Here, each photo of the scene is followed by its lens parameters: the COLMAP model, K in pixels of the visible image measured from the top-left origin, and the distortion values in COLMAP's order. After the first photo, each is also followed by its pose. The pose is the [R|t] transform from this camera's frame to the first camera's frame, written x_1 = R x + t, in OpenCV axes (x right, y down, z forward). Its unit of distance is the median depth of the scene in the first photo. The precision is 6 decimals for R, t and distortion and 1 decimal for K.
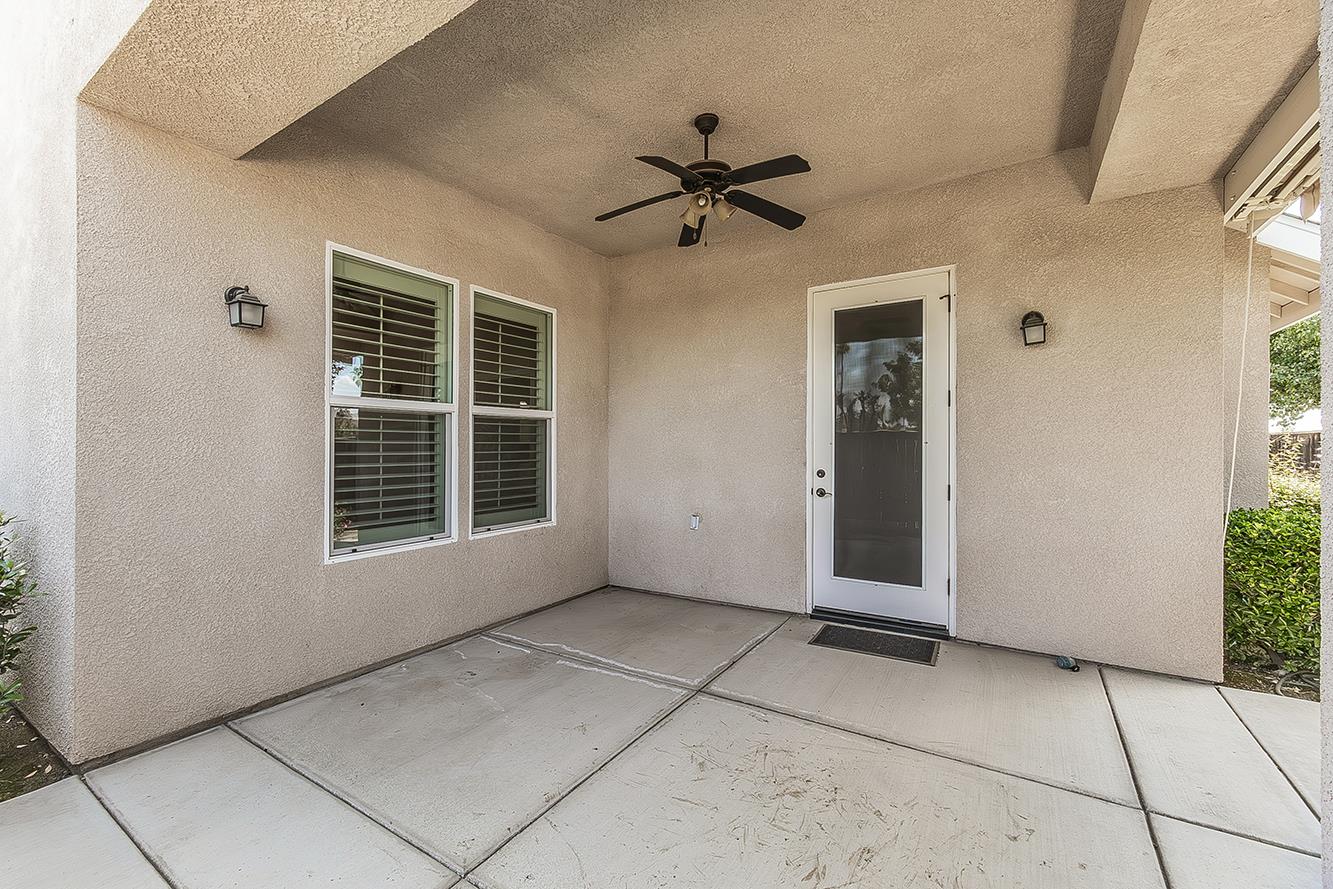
lens RADIAL K [[538.1, 0, 659.4], [0, 538.1, 442.1], [0, 0, 1]] dist [0.004715, 0.000461]
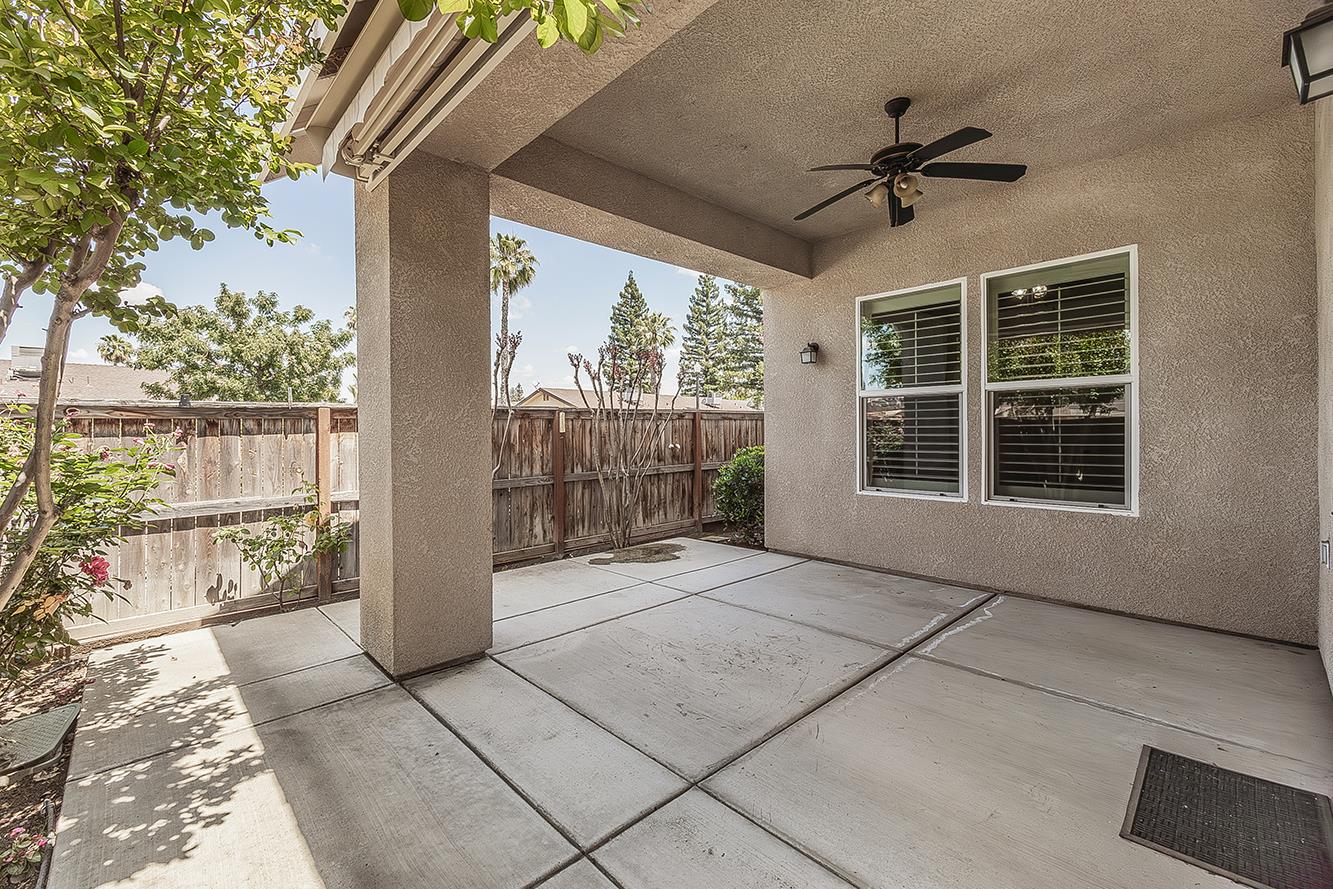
lens RADIAL K [[598.4, 0, 641.0], [0, 598.4, 421.6], [0, 0, 1]] dist [0.003928, 0.000472]
pose [[-0.233417, -0.014101, -0.972275, 1.063030], [0.015516, 0.999714, -0.018224, 0.022919], [0.972253, -0.019339, -0.233131, 0.630120]]
